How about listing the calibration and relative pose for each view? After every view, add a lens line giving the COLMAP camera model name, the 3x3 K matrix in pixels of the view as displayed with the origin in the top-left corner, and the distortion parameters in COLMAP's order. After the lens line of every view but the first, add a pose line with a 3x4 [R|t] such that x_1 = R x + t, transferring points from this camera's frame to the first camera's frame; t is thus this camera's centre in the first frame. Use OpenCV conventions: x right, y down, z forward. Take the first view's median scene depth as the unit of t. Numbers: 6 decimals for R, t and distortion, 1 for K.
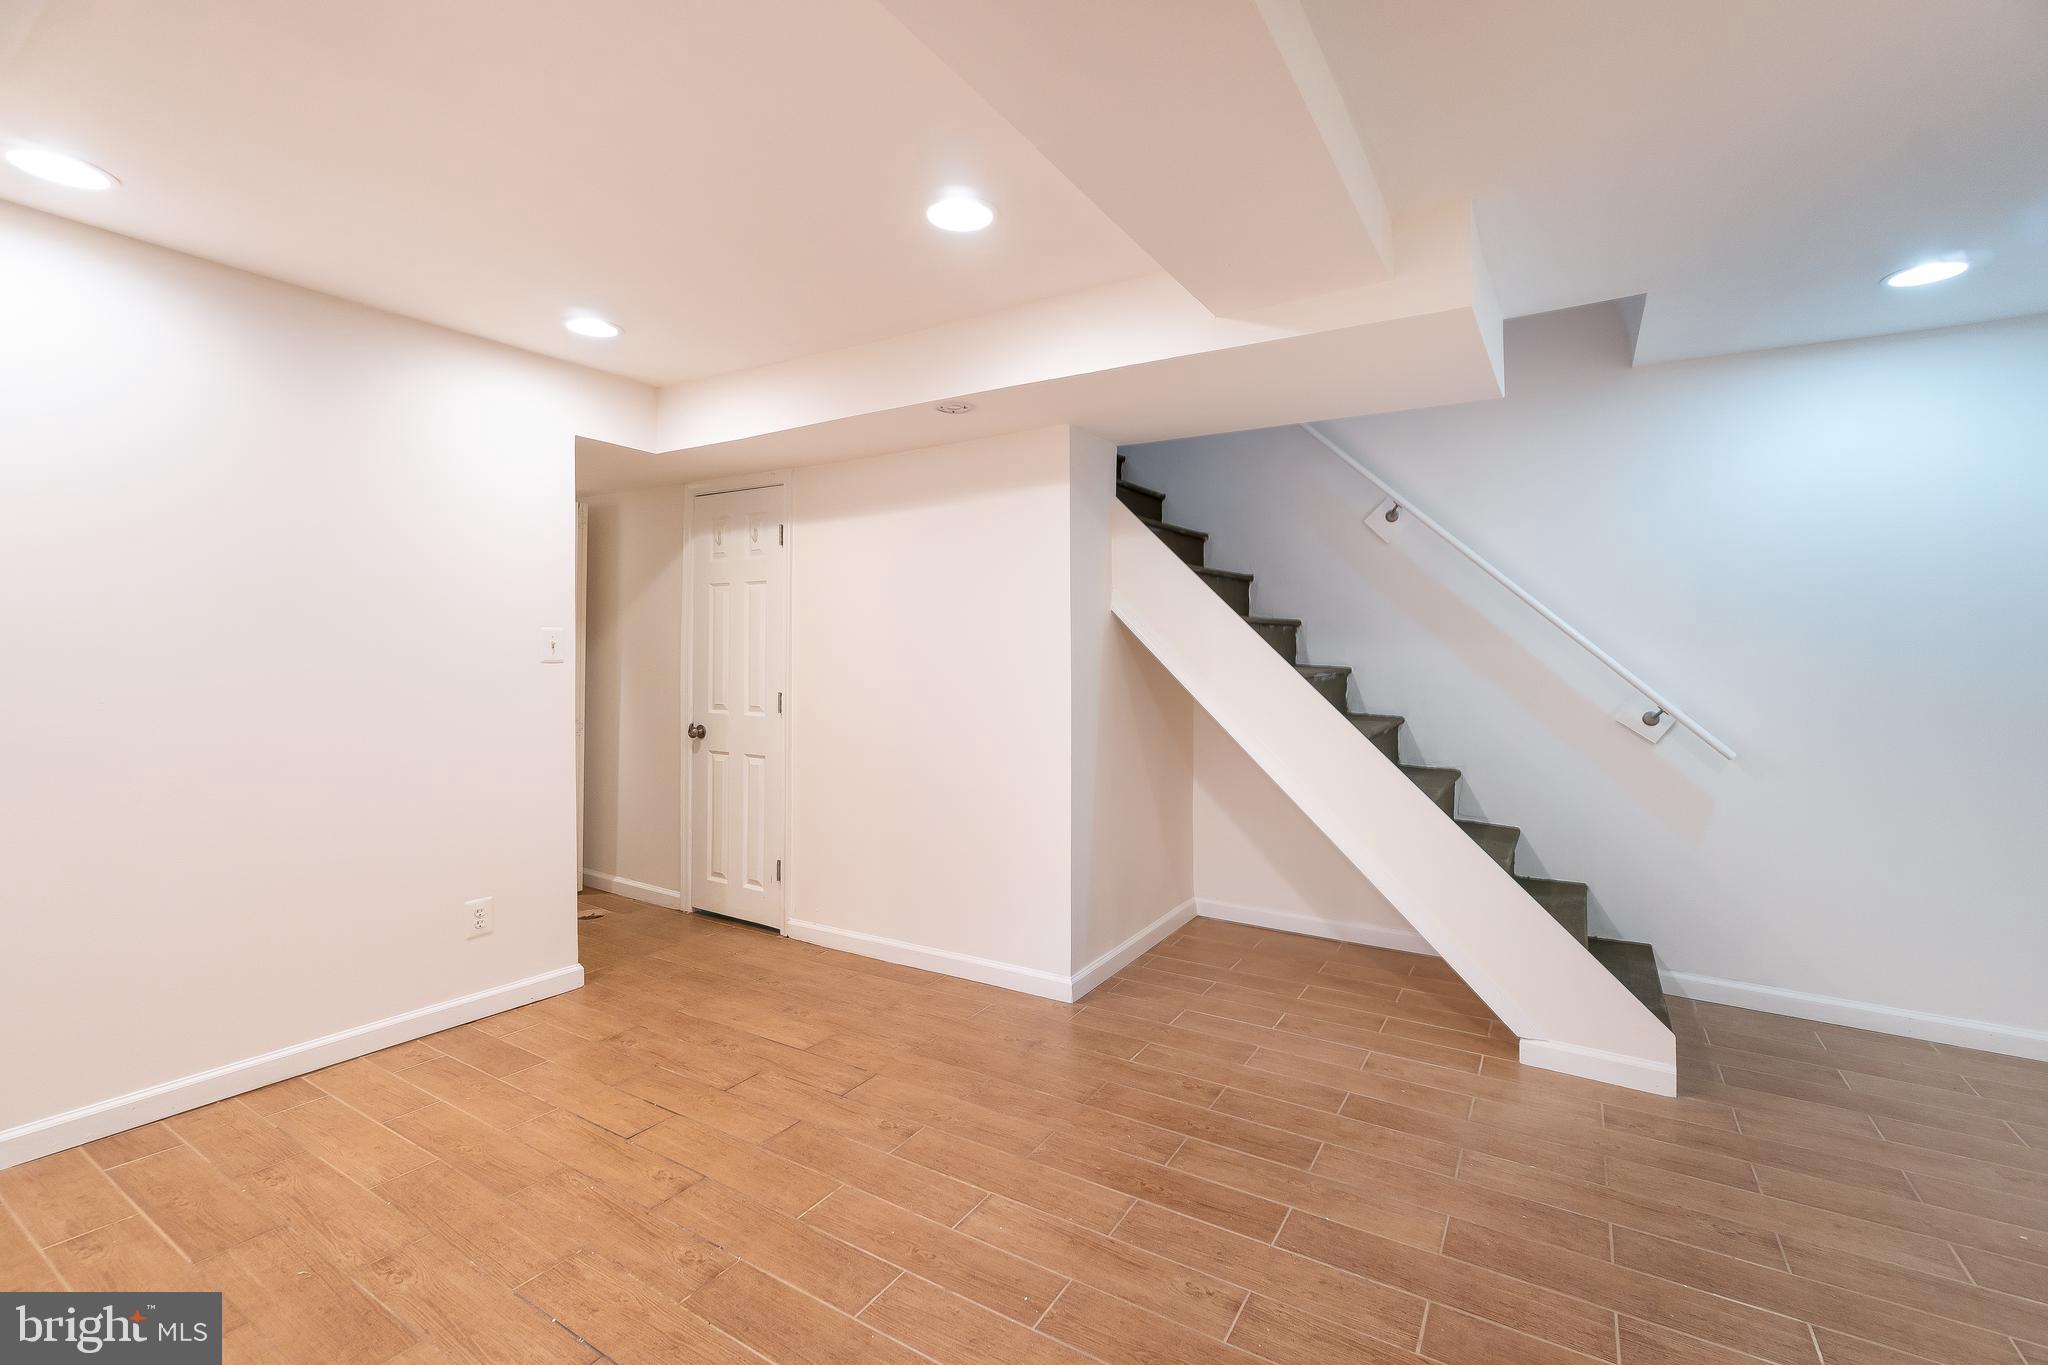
lens RADIAL K [[901.1, 0, 1031.5], [0, 901.1, 671.3], [0, 0, 1]] dist [0.001403, 0.000290]
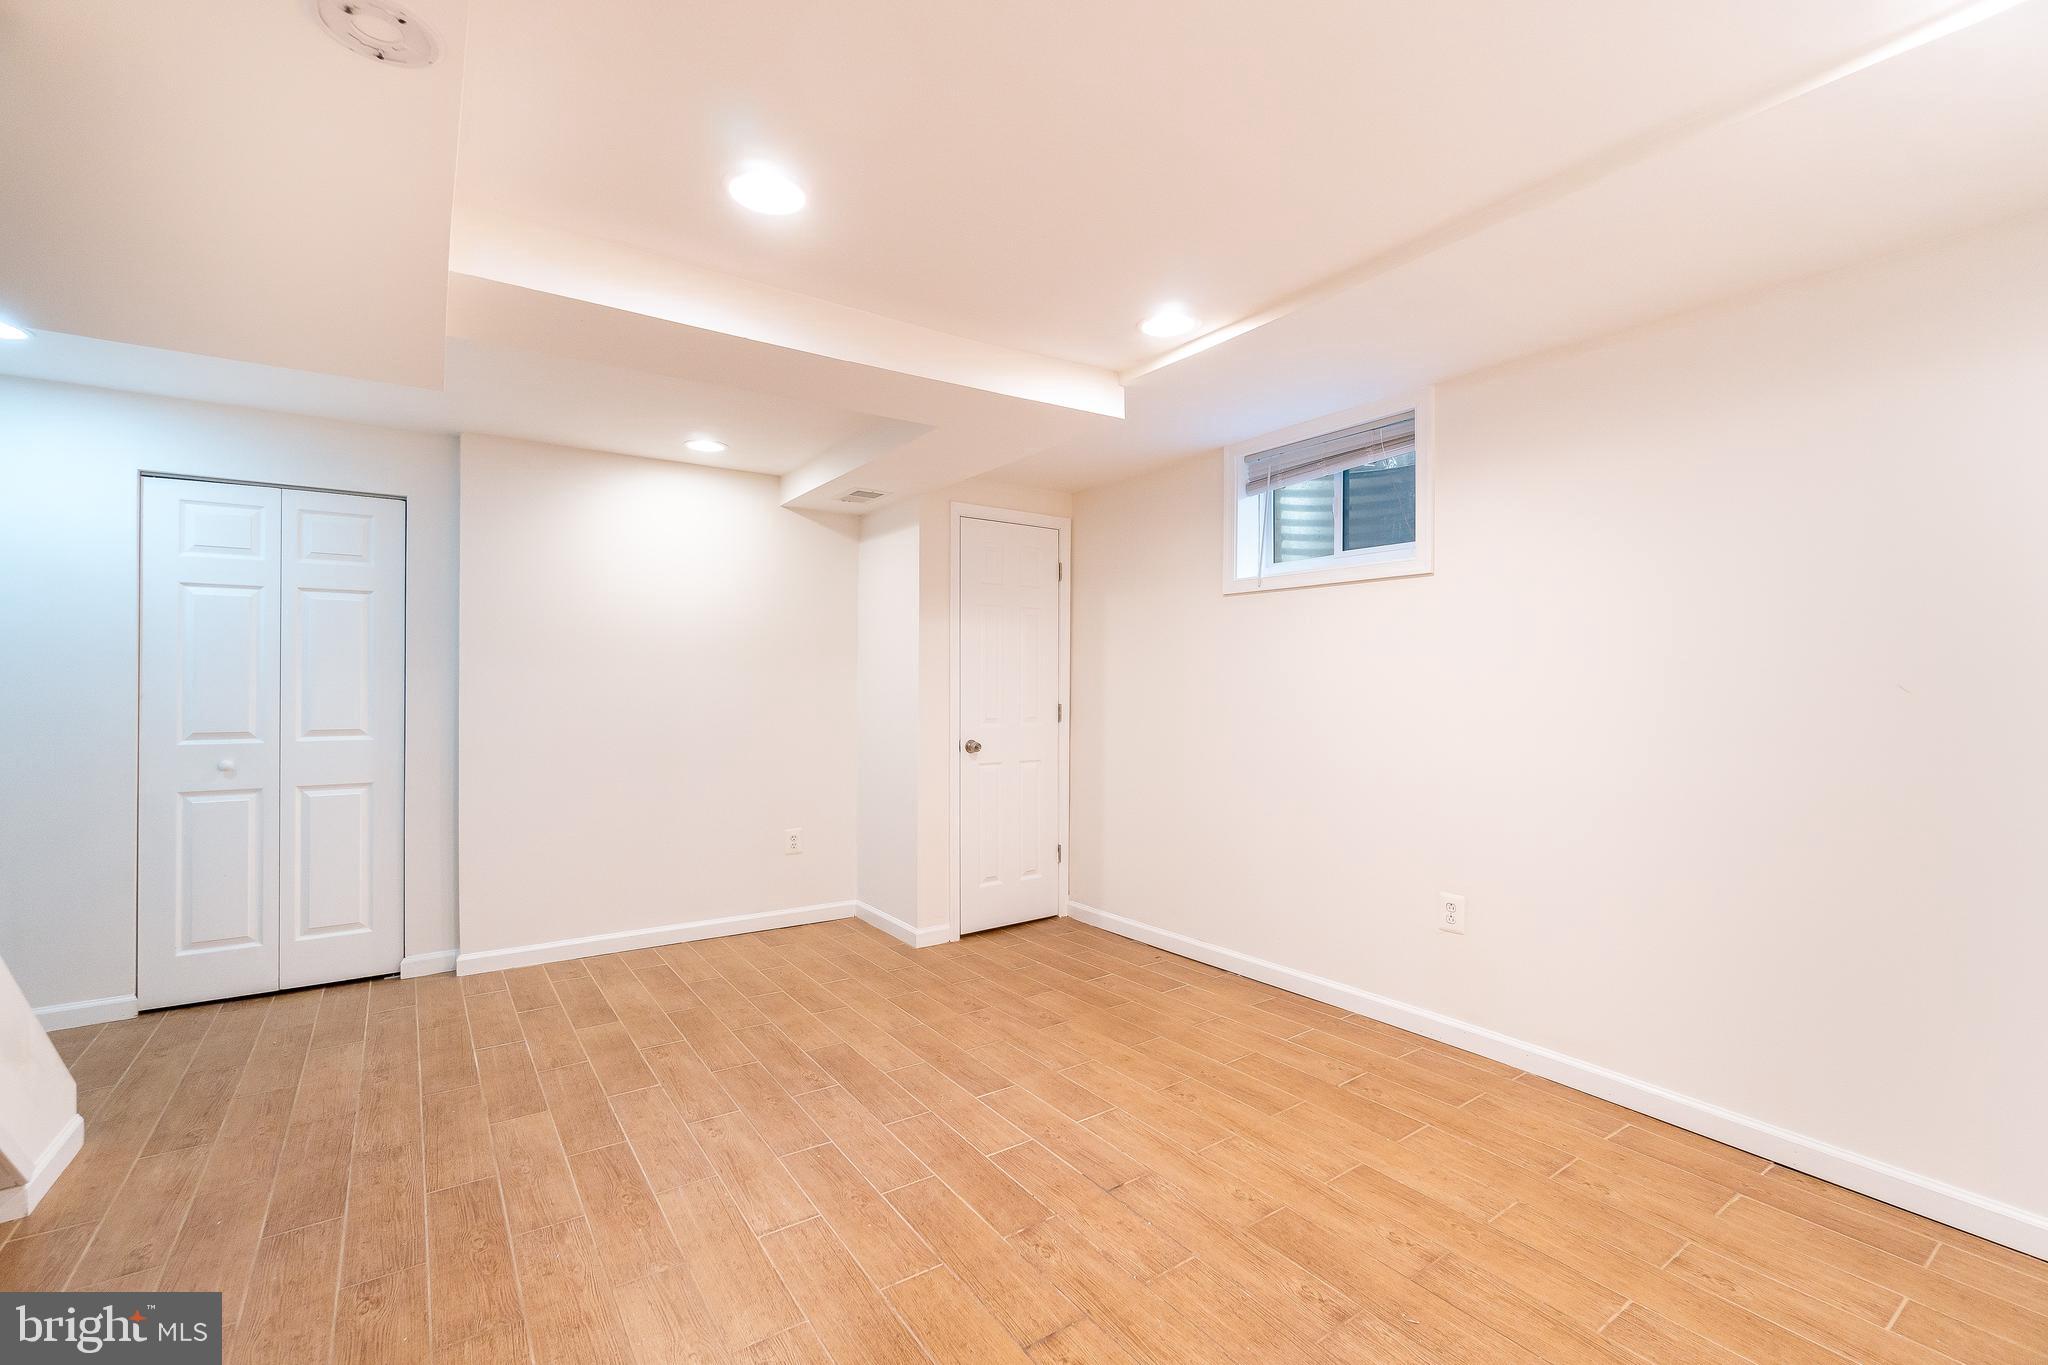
lens RADIAL K [[884.2, 0, 1018.5], [0, 884.2, 681.4], [0, 0, 1]] dist [-0.000198, -0.000067]
pose [[-0.914787, -0.006437, 0.403886, -0.700201], [0.001838, 0.999796, 0.020097, -0.042026], [-0.403933, 0.019127, -0.914589, 1.785931]]
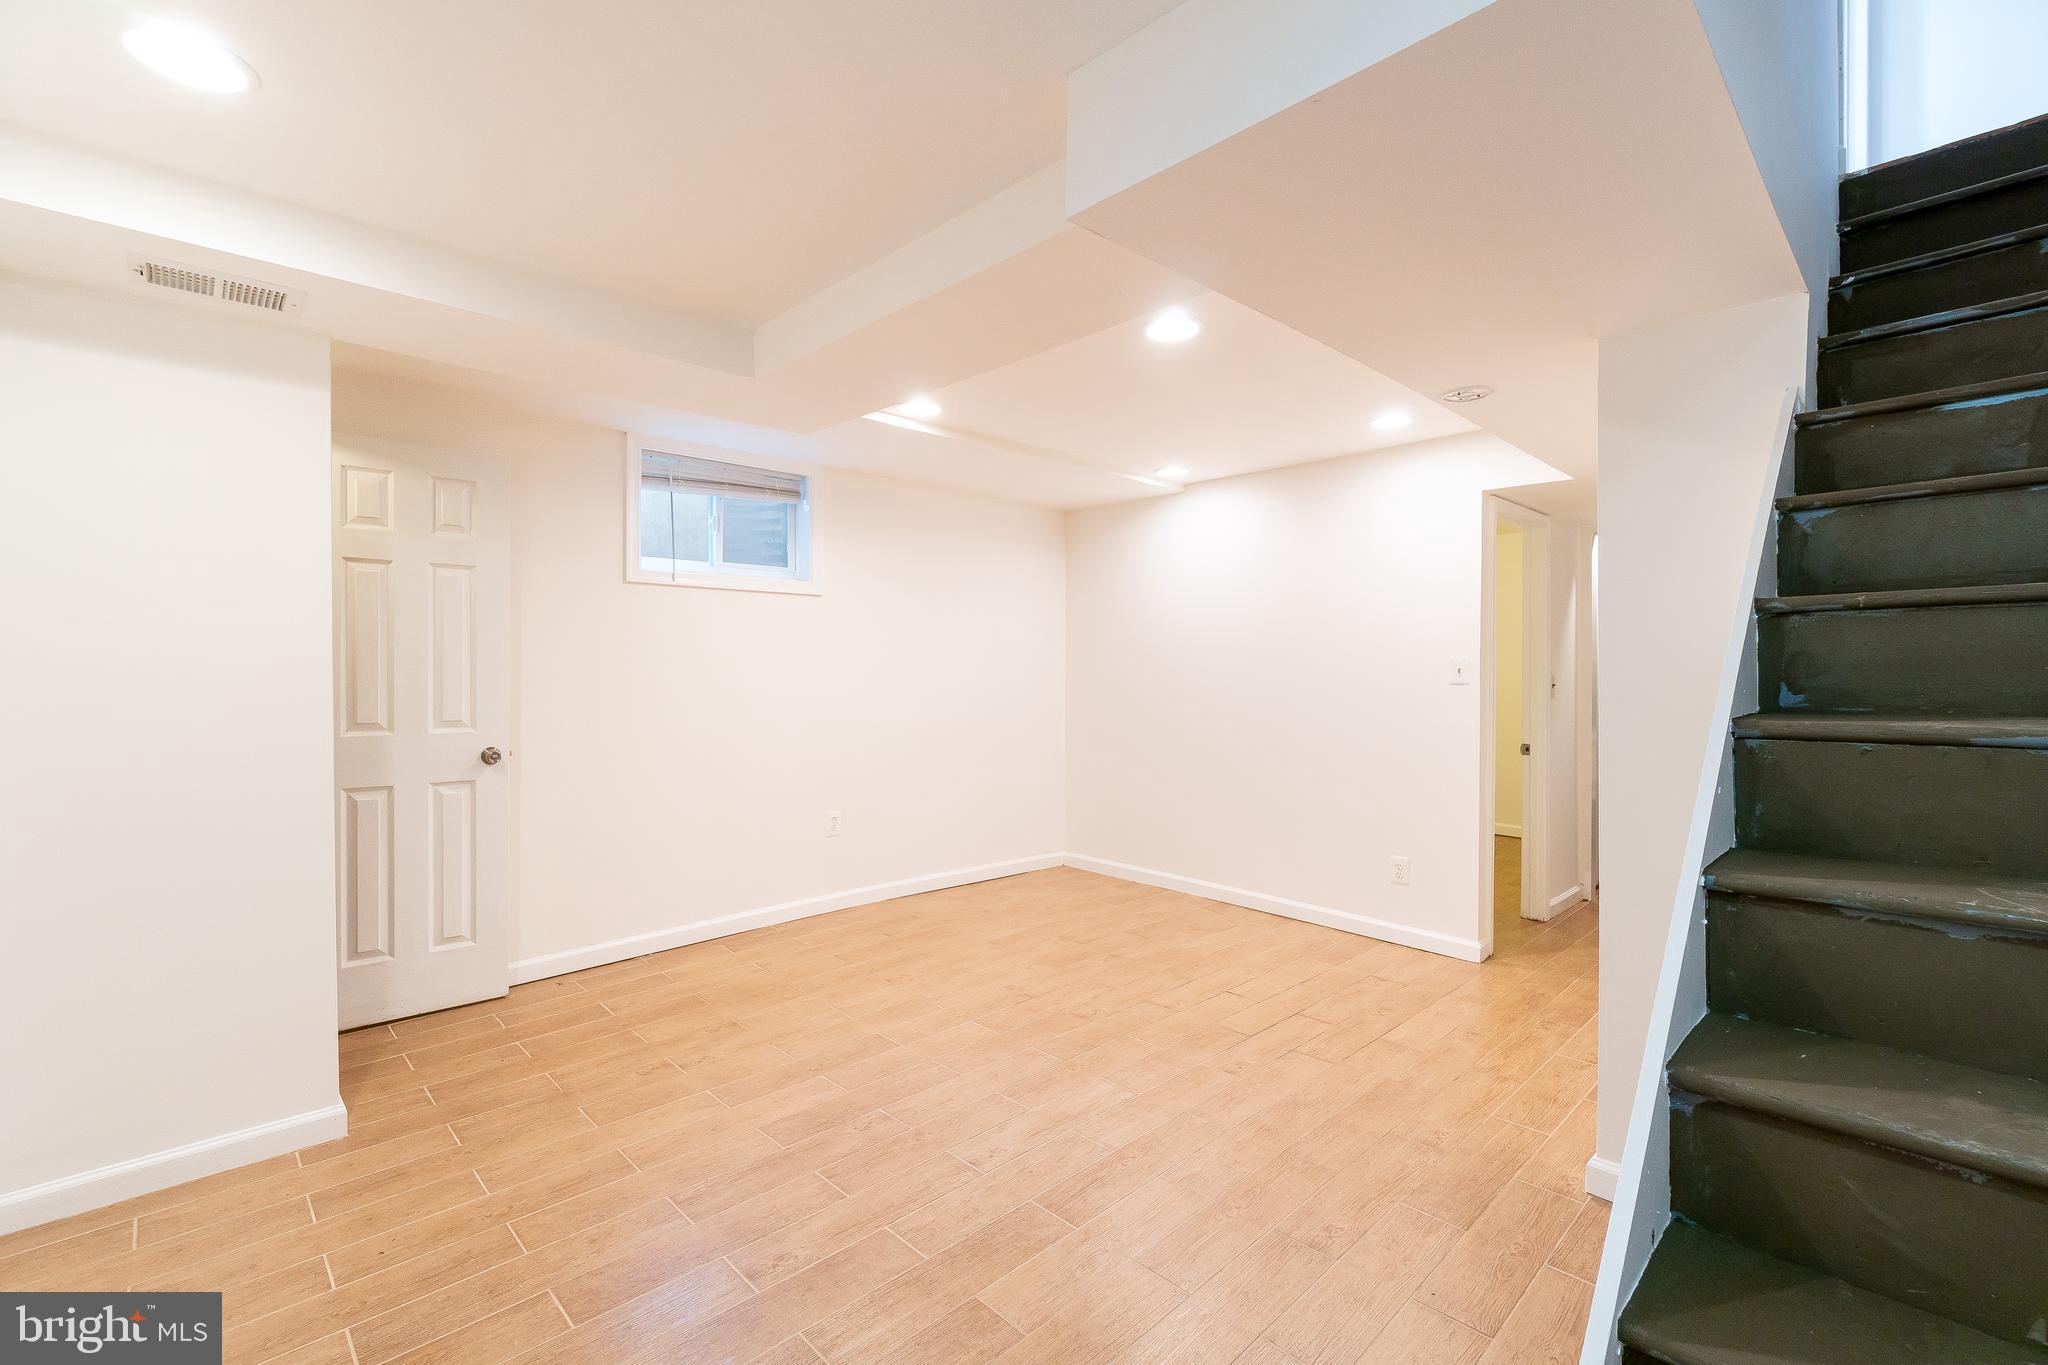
lens RADIAL K [[884.2, 0, 1018.5], [0, 884.2, 681.4], [0, 0, 1]] dist [-0.000198, -0.000067]
pose [[-0.254961, 0.004566, -0.966941, 1.240243], [-0.025111, 0.999620, 0.011342, -0.019612], [0.966625, 0.027172, -0.254749, 1.162743]]
